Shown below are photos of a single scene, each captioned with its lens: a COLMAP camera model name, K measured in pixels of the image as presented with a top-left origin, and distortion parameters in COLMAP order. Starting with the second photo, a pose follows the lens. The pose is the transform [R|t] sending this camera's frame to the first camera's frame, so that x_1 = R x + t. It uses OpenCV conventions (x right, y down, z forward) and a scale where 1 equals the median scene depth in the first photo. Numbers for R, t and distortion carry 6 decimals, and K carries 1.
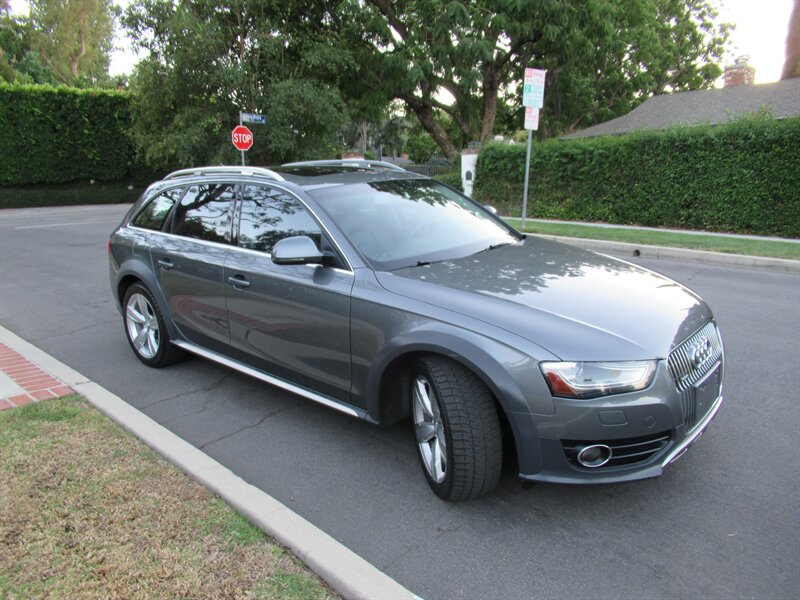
lens RADIAL K [[616.6, 0, 392.7], [0, 616.6, 265.4], [0, 0, 1]] dist [0.020385, 0.005885]
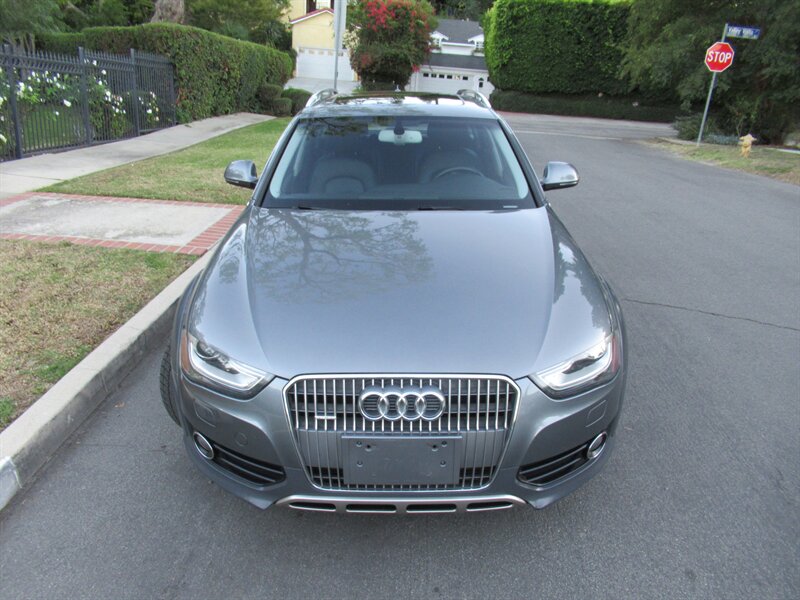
lens RADIAL K [[612.0, 0, 400.9], [0, 612.0, 290.2], [0, 0, 1]] dist [-0.003876, -0.000875]
pose [[0.684854, 0.296917, -0.665444, 0.165957], [-0.179761, 0.953835, 0.240591, -0.028104], [0.706160, -0.045149, 0.706612, 0.092363]]
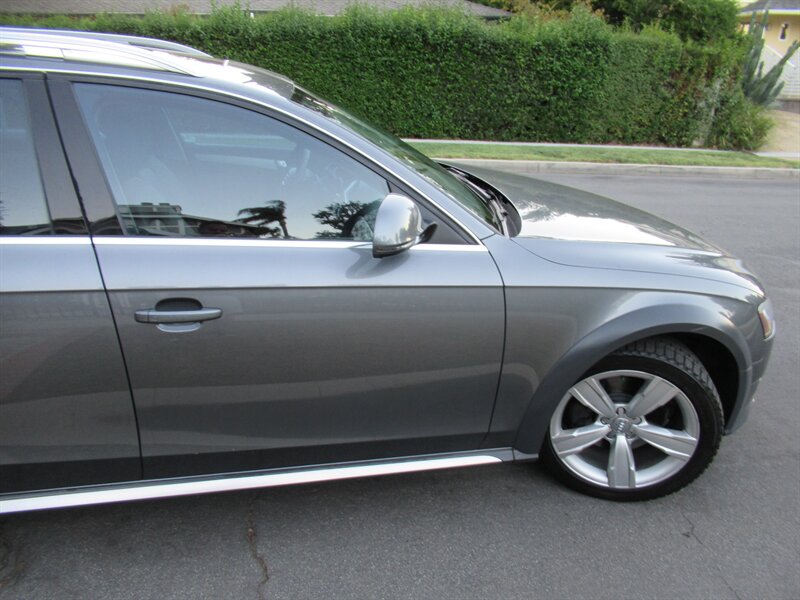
lens RADIAL K [[617.4, 0, 398.1], [0, 617.4, 289.3], [0, 0, 1]] dist [0.010396, 0.009345]
pose [[0.588086, -0.250759, 0.768944, -0.113731], [0.099139, 0.965904, 0.239167, -0.017940], [-0.802699, -0.064418, 0.592895, 0.148429]]
